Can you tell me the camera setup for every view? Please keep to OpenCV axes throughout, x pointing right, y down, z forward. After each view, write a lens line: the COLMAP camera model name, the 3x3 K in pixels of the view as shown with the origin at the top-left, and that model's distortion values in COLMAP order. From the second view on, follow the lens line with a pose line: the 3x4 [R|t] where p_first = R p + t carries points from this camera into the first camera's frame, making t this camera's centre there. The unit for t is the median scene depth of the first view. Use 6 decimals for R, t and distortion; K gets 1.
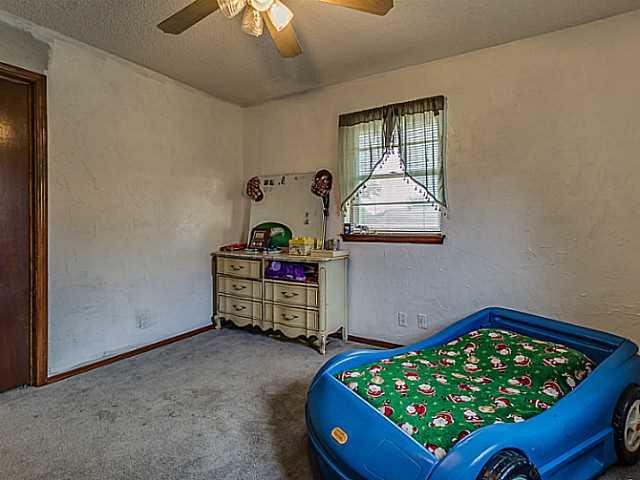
lens RADIAL K [[347.9, 0, 321.1], [0, 347.9, 233.4], [0, 0, 1]] dist [-0.014881, 0.004590]
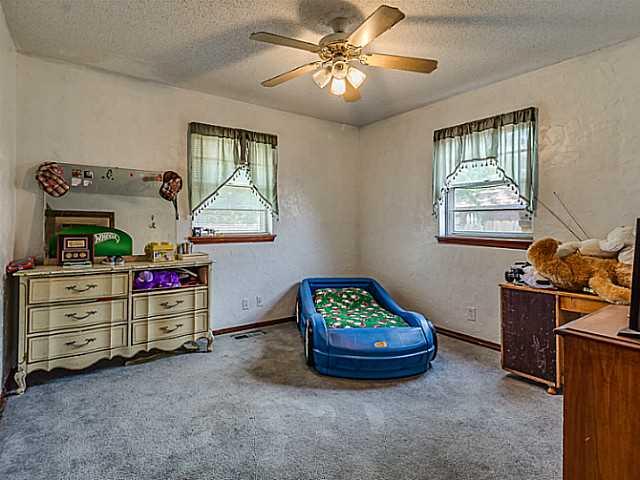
lens RADIAL K [[347.9, 0, 321.4], [0, 347.9, 235.0], [0, 0, 1]] dist [-0.014881, 0.004590]
pose [[0.360833, -0.025552, 0.932280, -0.777565], [0.029466, 0.999438, 0.015988, -0.010323], [-0.932165, 0.021701, 0.361383, 0.280108]]
